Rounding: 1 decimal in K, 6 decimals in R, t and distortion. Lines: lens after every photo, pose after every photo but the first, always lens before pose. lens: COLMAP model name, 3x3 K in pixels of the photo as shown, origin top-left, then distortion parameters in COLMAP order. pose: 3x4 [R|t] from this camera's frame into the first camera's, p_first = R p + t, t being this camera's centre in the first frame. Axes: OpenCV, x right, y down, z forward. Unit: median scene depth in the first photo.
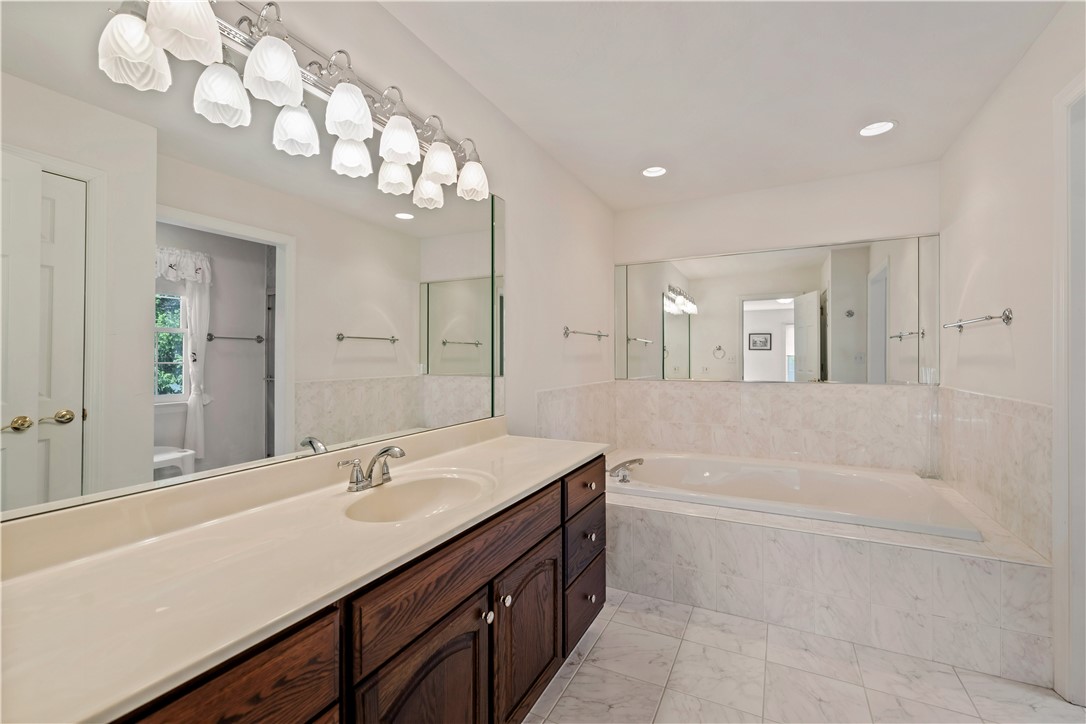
lens RADIAL K [[444.2, 0, 544.3], [0, 444.2, 364.5], [0, 0, 1]] dist [0.001673, -0.000089]
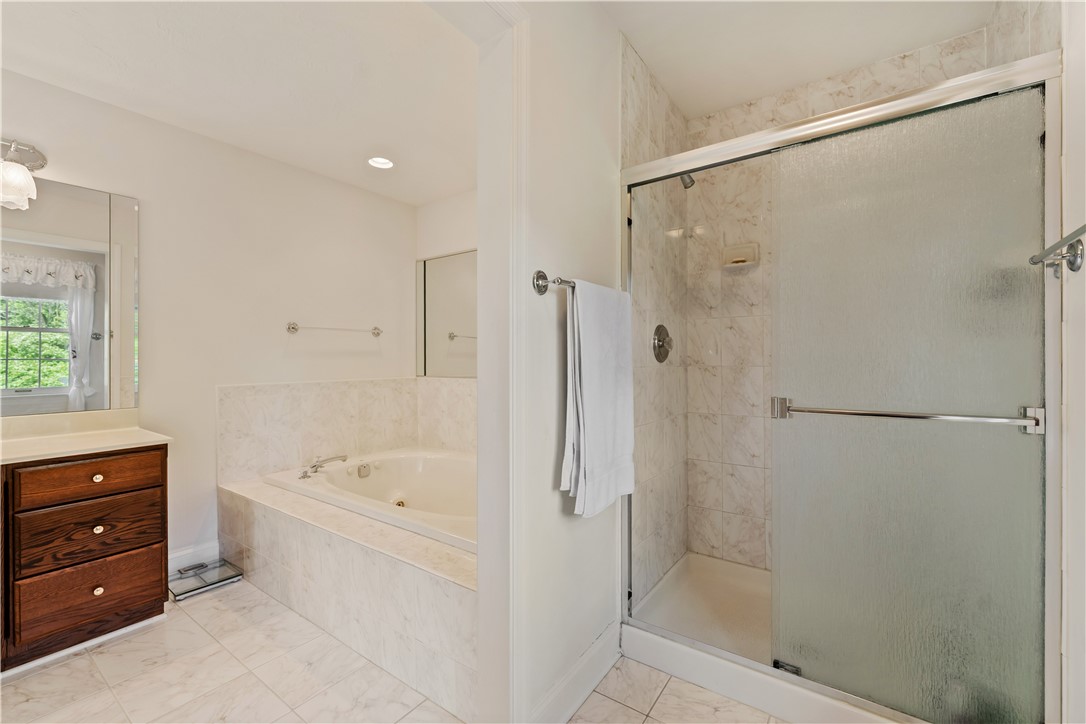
lens RADIAL K [[438.3, 0, 541.8], [0, 438.3, 363.3], [0, 0, 1]] dist [0.002064, 0.000567]
pose [[0.988696, 0.002199, -0.149920, 0.638770], [-0.002718, 0.999991, -0.003257, 0.008140], [0.149911, 0.003627, 0.988693, 0.086935]]
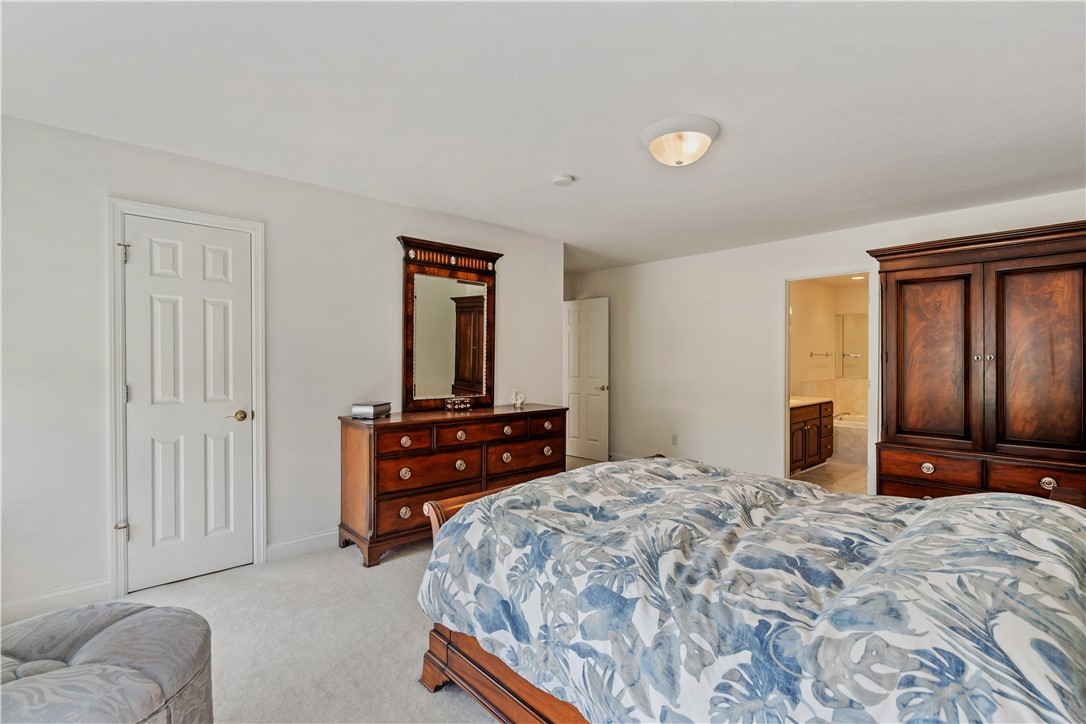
lens RADIAL K [[501.6, 0, 547.5], [0, 501.6, 364.1], [0, 0, 1]] dist [-0.003469, 0.000022]
pose [[0.937321, 0.004727, -0.348435, -0.235315], [-0.003118, 0.999982, 0.005176, -0.026319], [0.348454, -0.003765, 0.937318, -1.353321]]
